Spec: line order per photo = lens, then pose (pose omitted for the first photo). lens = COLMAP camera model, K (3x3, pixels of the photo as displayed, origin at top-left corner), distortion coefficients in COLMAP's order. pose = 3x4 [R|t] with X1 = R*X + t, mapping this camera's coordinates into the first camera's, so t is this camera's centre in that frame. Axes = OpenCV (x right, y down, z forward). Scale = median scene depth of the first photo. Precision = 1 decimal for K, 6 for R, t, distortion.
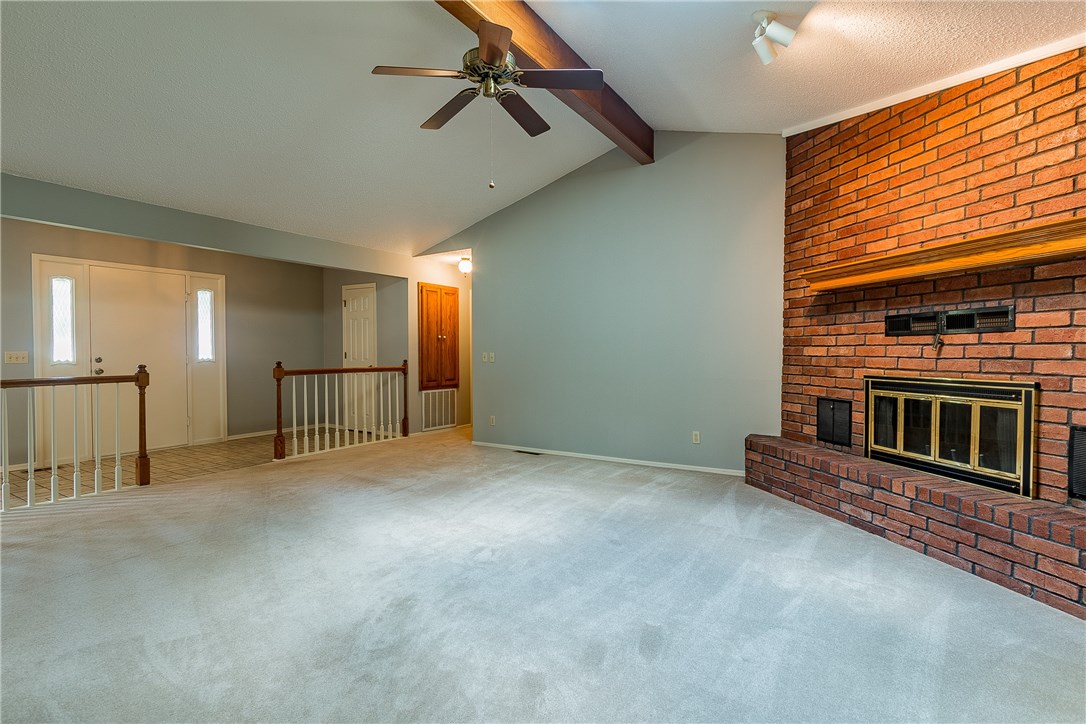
lens RADIAL K [[541.3, 0, 543.0], [0, 541.3, 362.0], [0, 0, 1]] dist [-0.000637, -0.000350]
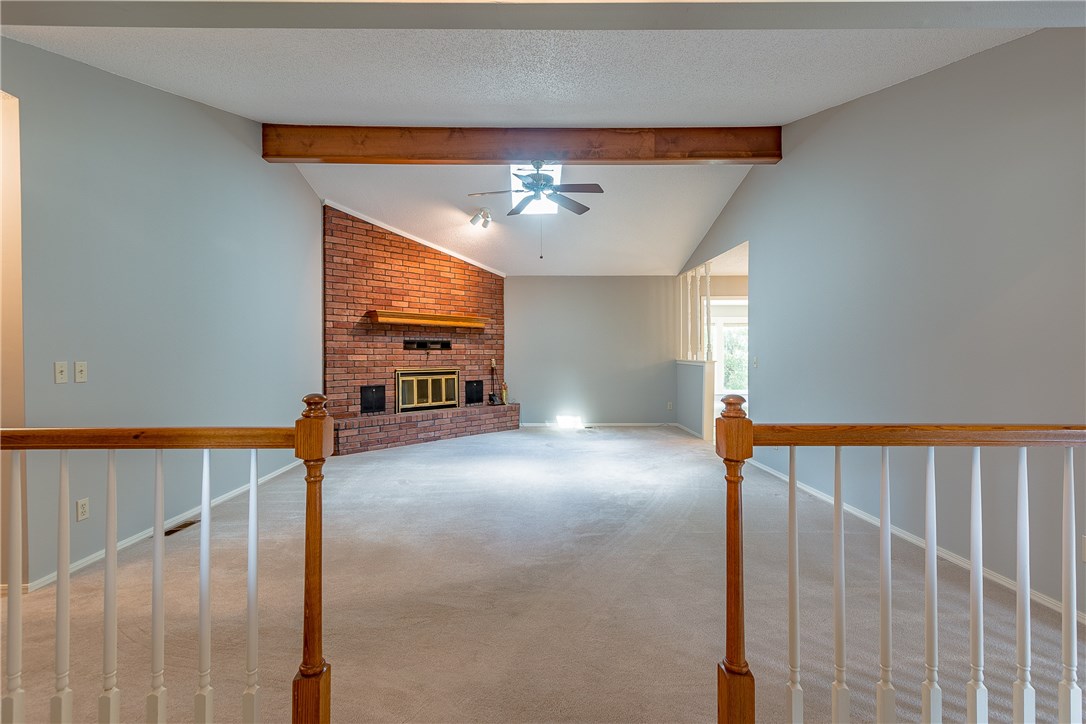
lens RADIAL K [[494.0, 0, 543.0], [0, 494.0, 362.0], [0, 0, 1]] dist [0.001002, -0.000837]
pose [[-0.567377, -0.003887, 0.823449, -1.176478], [0.022322, 0.999549, 0.020098, -0.028602], [-0.823156, 0.029784, -0.567034, 1.627606]]
